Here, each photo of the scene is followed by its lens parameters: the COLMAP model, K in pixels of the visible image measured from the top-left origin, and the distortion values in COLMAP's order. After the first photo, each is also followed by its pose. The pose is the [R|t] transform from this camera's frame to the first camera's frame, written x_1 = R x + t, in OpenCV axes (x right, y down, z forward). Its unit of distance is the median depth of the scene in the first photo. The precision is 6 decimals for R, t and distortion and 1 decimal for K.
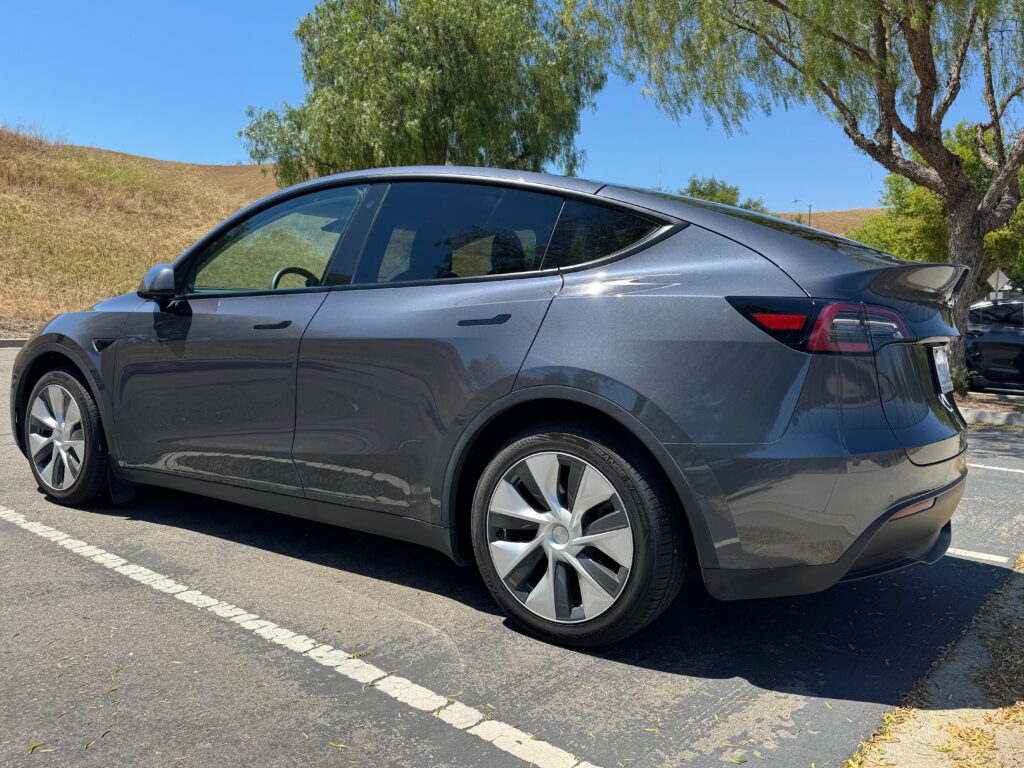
lens RADIAL K [[836.9, 0, 511.4], [0, 836.9, 388.1], [0, 0, 1]] dist [0.062420, -0.002158]
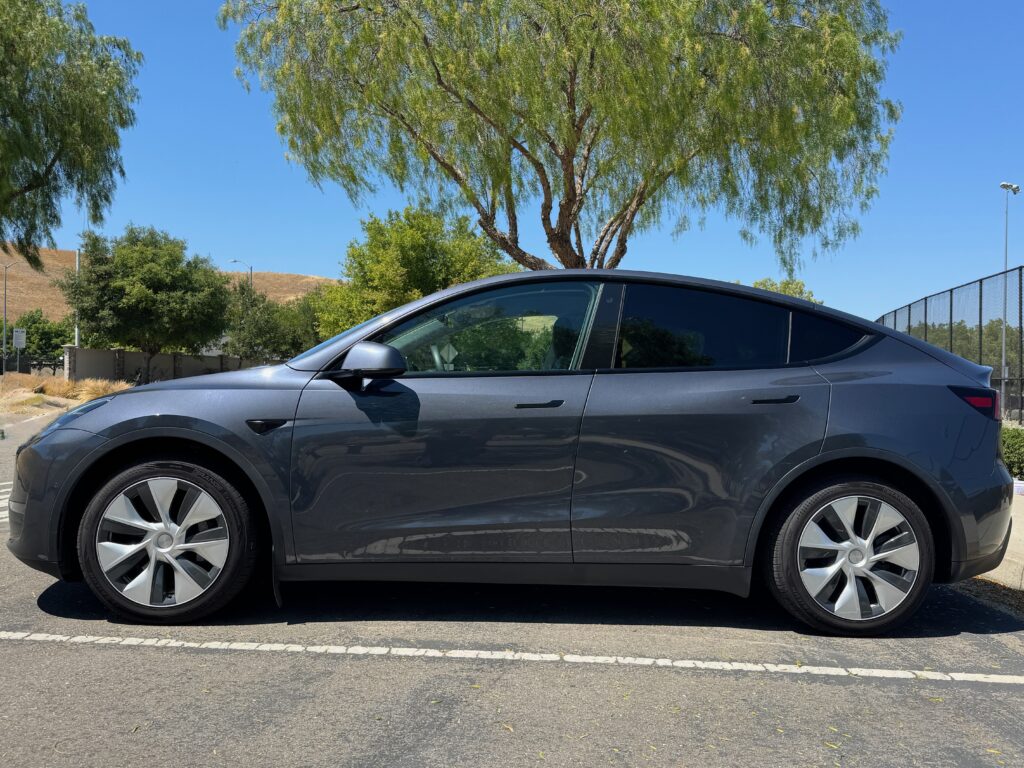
lens RADIAL K [[936.9, 0, 511.7], [0, 936.9, 383.8], [0, 0, 1]] dist [0.015093, 0.000000]
pose [[0.793876, 0.007212, 0.608036, -1.260747], [0.043854, 0.996647, -0.069080, -0.024724], [-0.606496, 0.081506, 0.790898, 0.096207]]
